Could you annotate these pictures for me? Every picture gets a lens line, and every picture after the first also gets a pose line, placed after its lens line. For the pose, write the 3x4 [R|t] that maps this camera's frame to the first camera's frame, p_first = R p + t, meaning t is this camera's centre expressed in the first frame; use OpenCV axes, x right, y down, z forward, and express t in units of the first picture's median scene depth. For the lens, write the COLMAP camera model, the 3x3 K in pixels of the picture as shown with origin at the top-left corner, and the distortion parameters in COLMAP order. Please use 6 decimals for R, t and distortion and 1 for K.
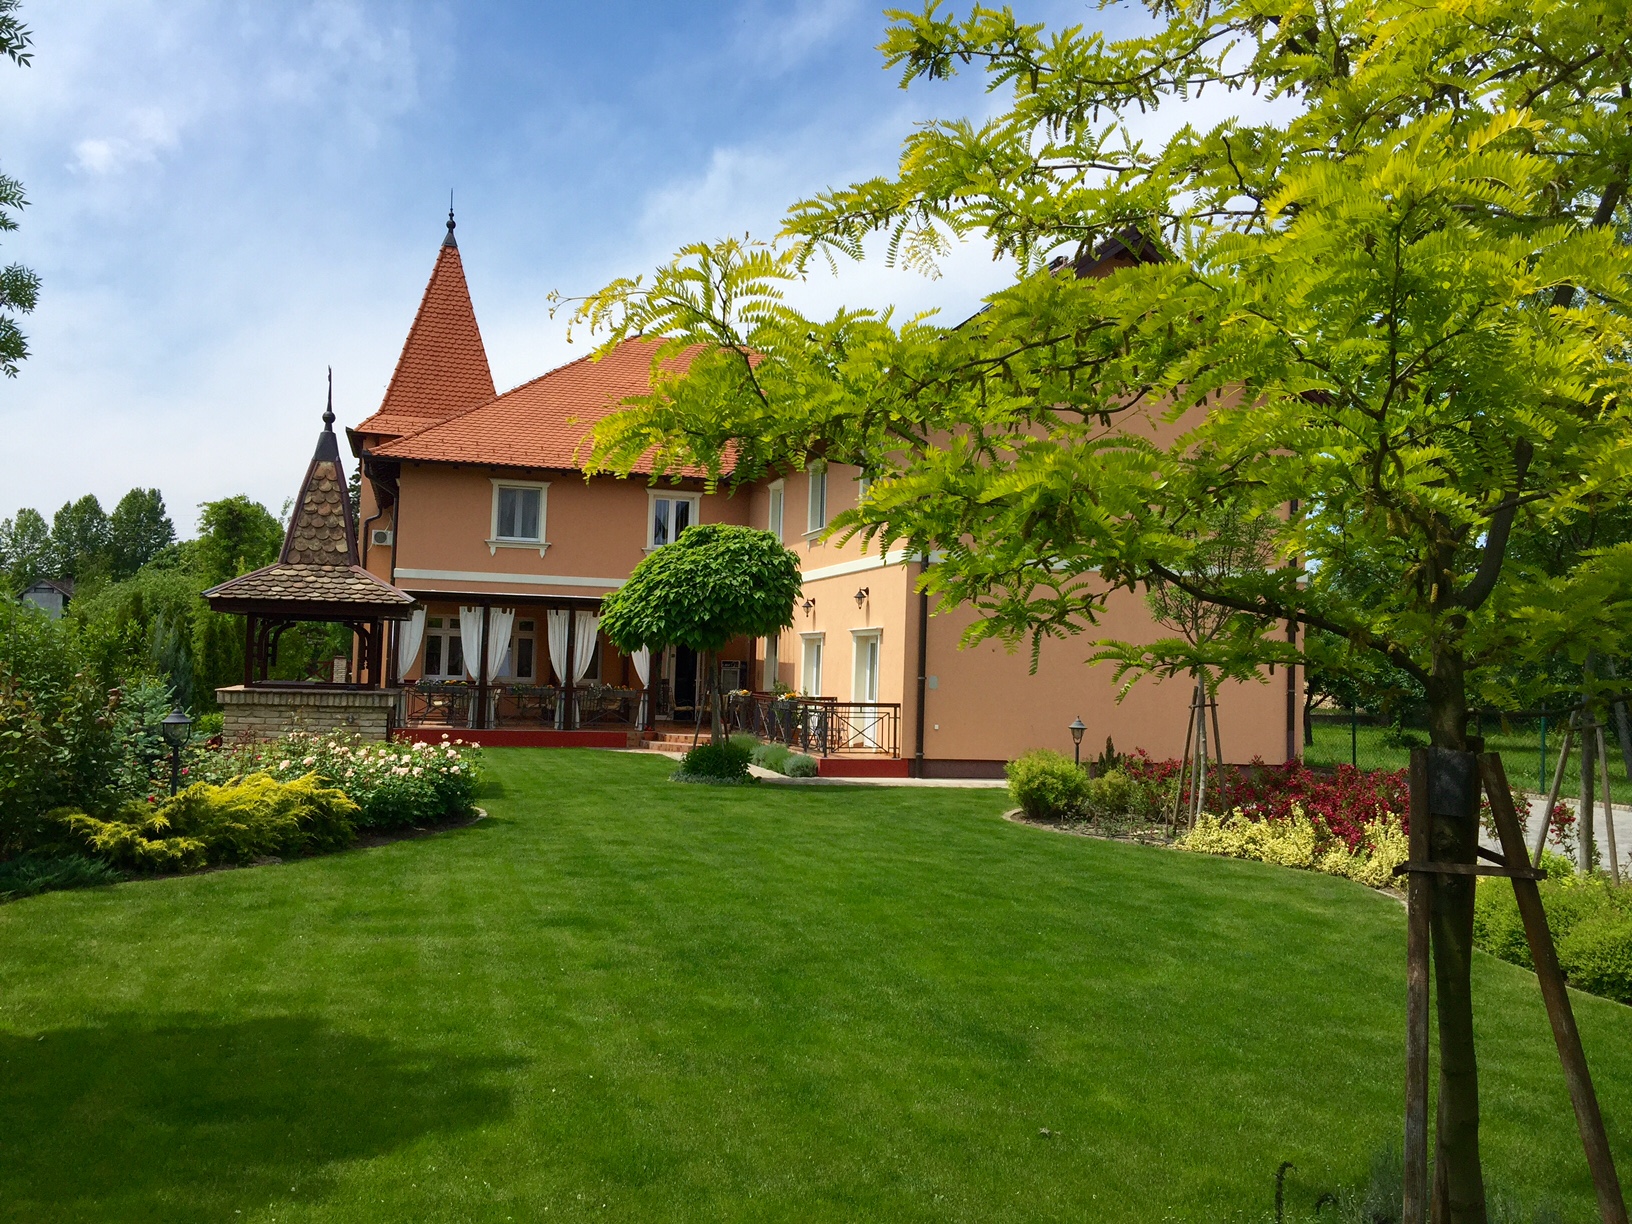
lens RADIAL K [[1360.9, 0, 816.0], [0, 1360.9, 612.0], [0, 0, 1]] dist [0.050461, -0.005554]
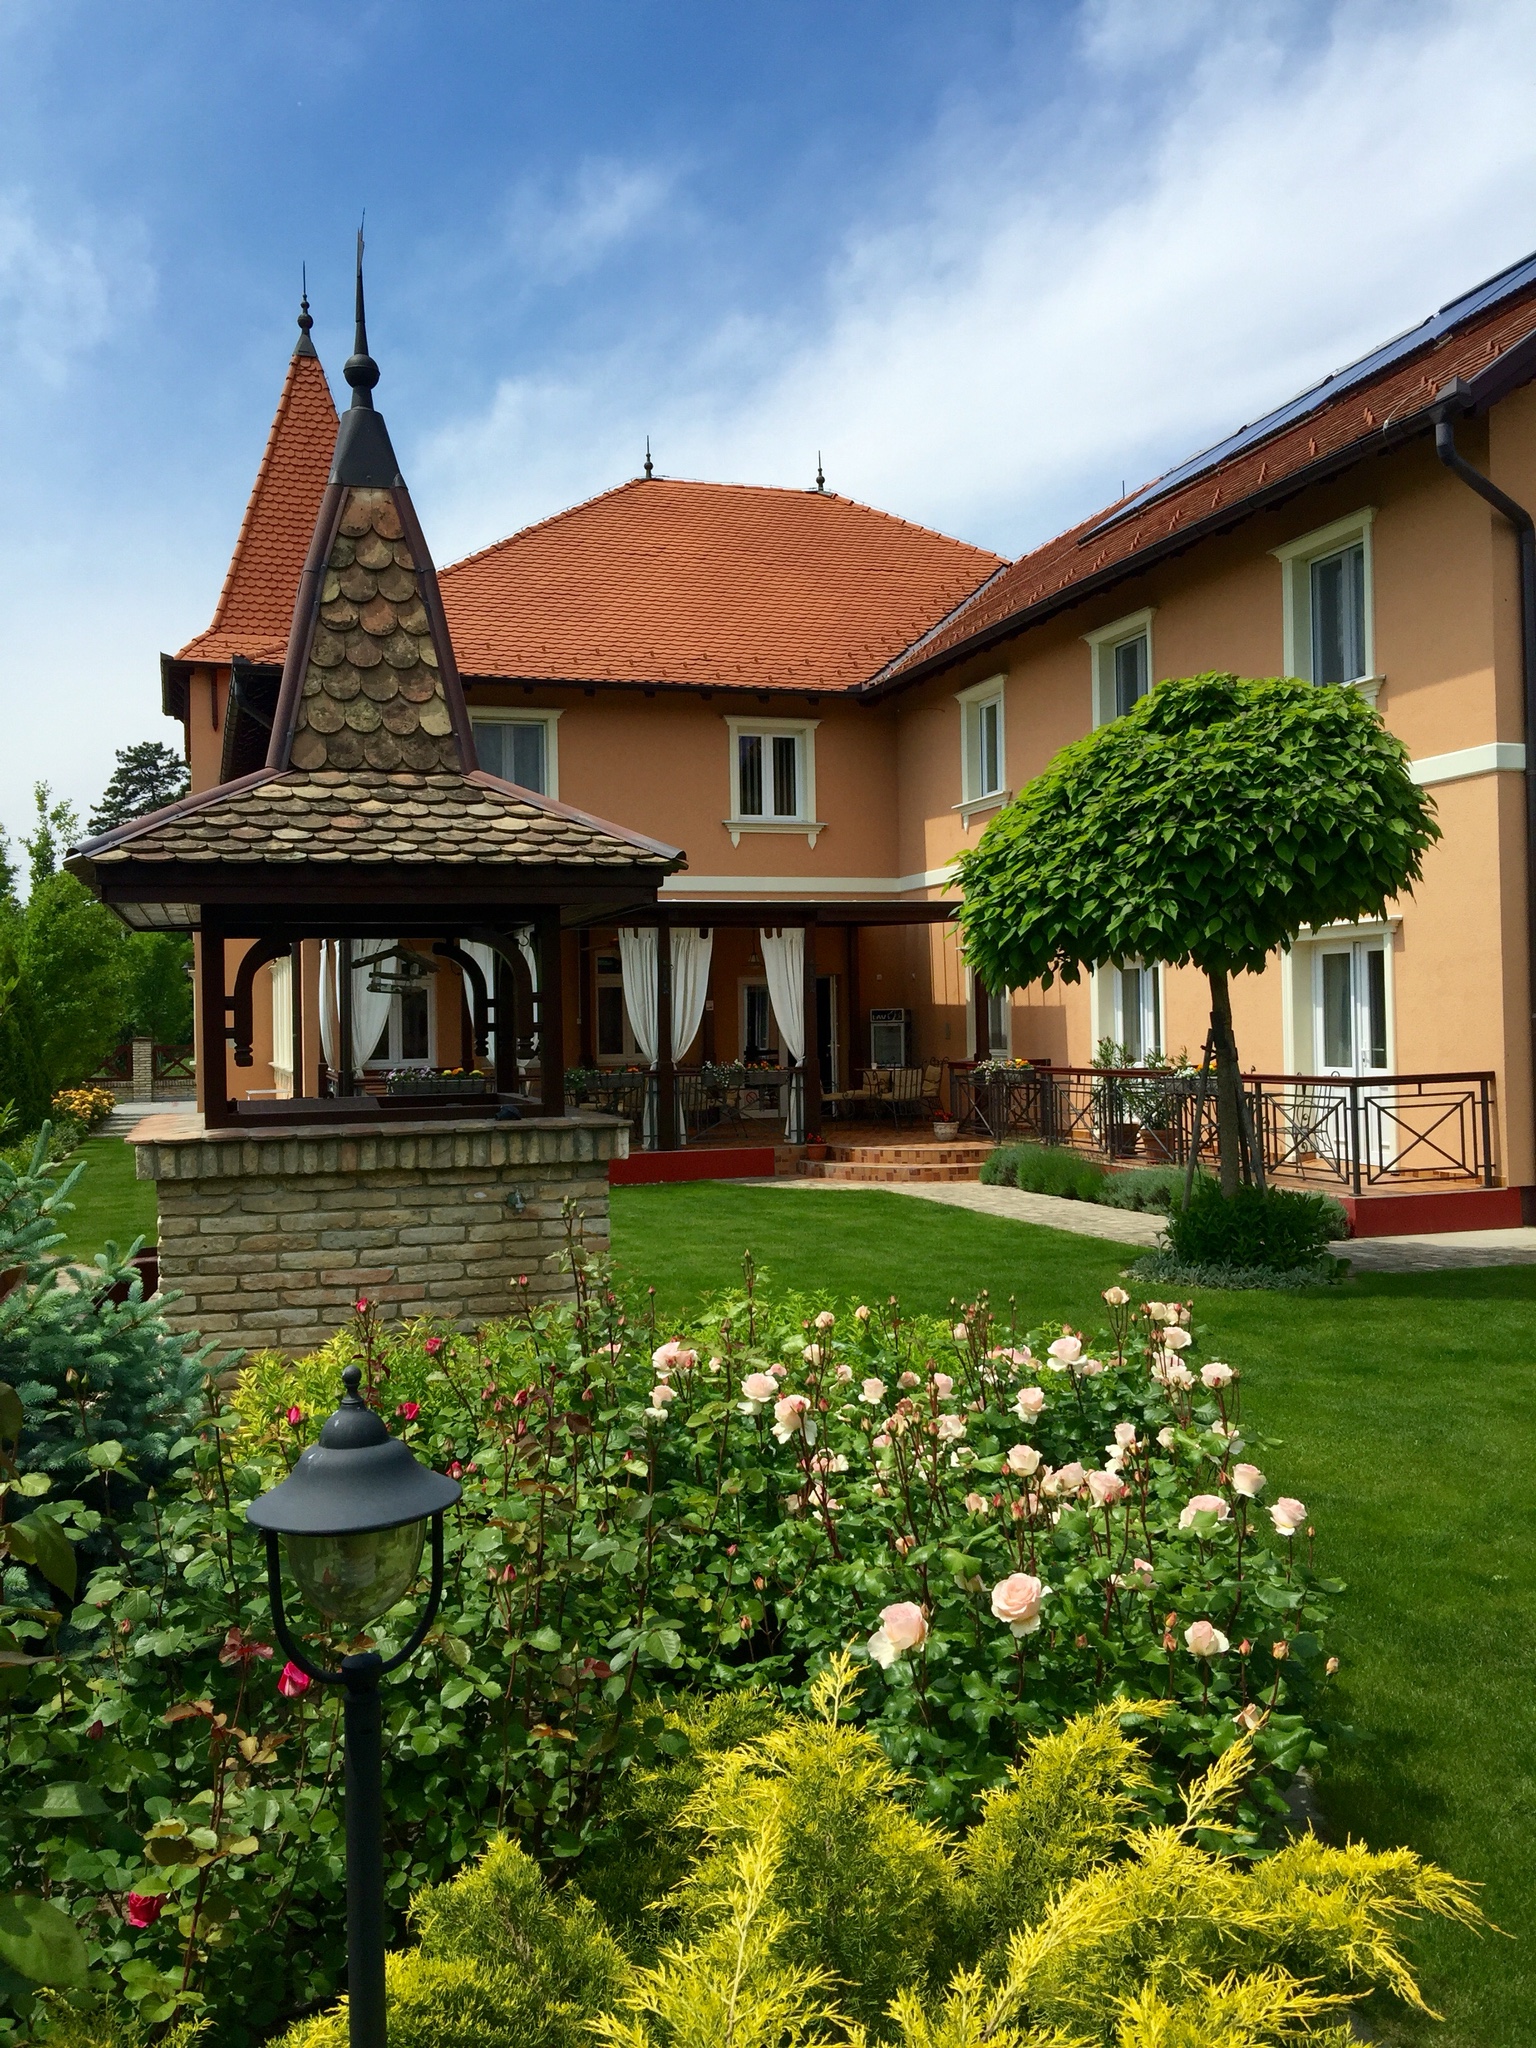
lens RADIAL K [[1707.8, 0, 775.3], [0, 1707.8, 1010.5], [0, 0, 1]] dist [0.050461, -0.005554]
pose [[0.997568, -0.049826, 0.048730, -0.252092], [0.048140, 0.998221, 0.035186, 0.014936], [-0.050396, -0.032754, 0.998192, 0.484734]]
